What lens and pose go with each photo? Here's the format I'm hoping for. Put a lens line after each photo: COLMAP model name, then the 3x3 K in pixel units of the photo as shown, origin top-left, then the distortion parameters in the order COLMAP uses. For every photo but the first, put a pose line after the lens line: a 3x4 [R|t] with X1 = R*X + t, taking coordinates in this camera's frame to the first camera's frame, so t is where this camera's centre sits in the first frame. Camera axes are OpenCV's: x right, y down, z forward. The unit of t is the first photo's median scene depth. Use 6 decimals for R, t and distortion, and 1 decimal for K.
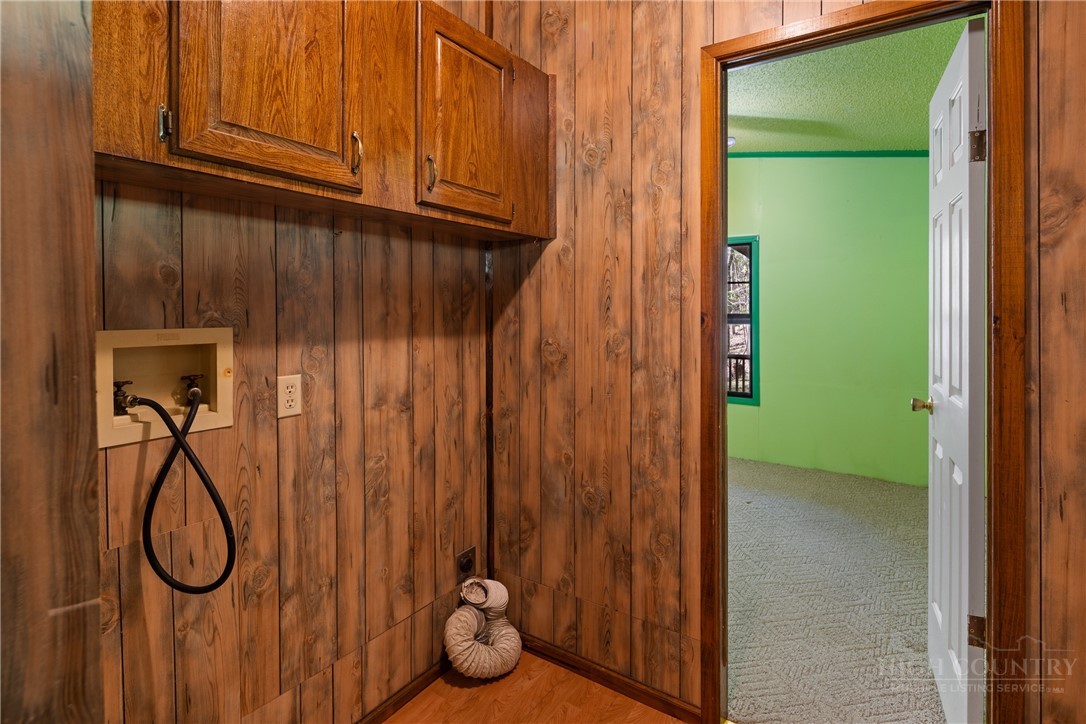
lens RADIAL K [[547.0, 0, 539.5], [0, 547.0, 311.3], [0, 0, 1]] dist [0.003112, -0.001456]
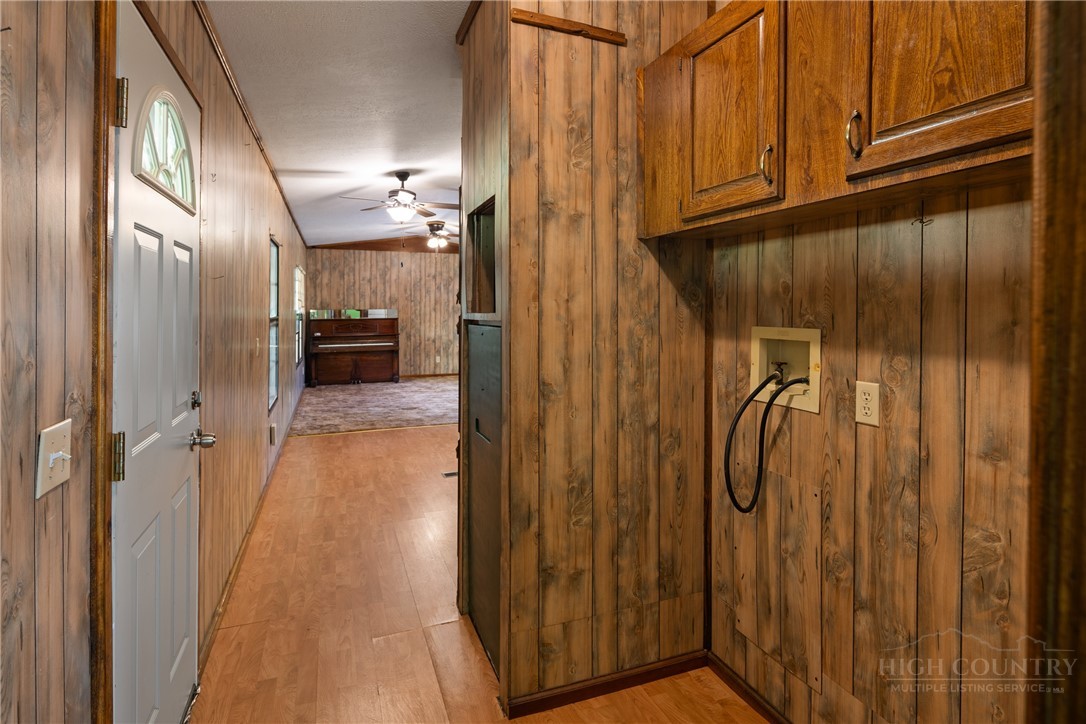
lens RADIAL K [[547.0, 0, 539.3], [0, 547.0, 313.2], [0, 0, 1]] dist [0.003112, -0.001456]
pose [[-0.565863, 0.004942, -0.824485, 0.681706], [-0.005378, 0.999939, 0.009684, -0.011689], [0.824482, 0.009914, -0.565801, 1.082423]]
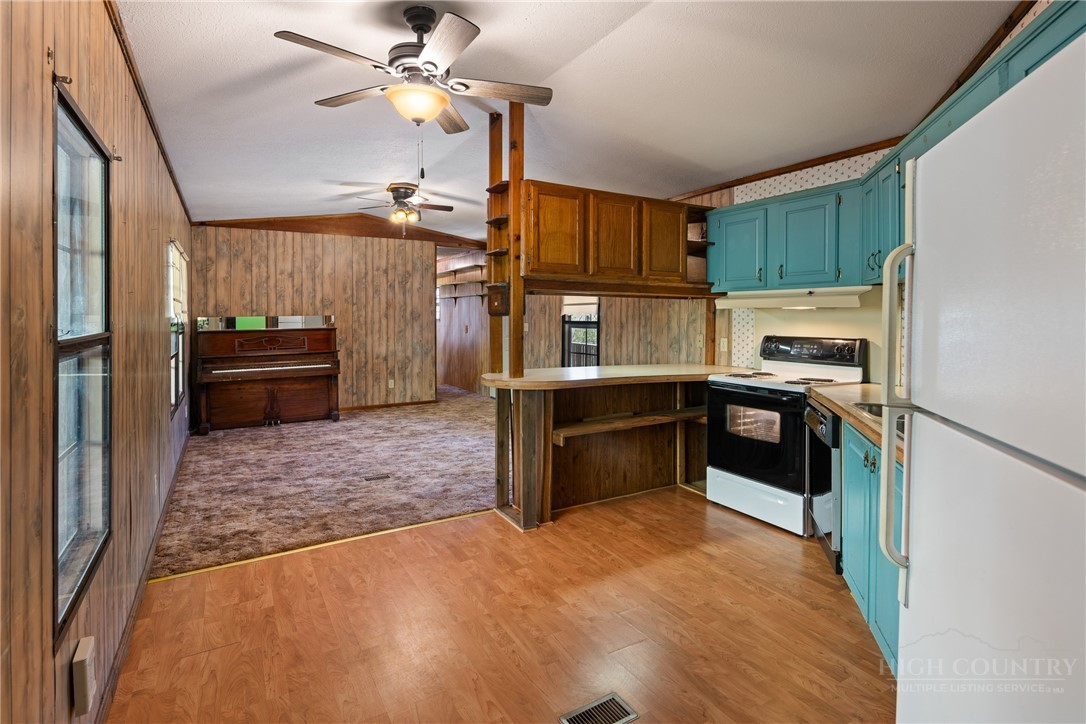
lens RADIAL K [[547.0, 0, 560.1], [0, 547.0, 320.0], [0, 0, 1]] dist [0.003112, -0.001456]
pose [[-0.401809, 0.008835, -0.915681, 0.339443], [-0.001727, 0.999944, 0.010406, -0.007594], [0.915722, 0.005763, -0.401772, 0.553202]]
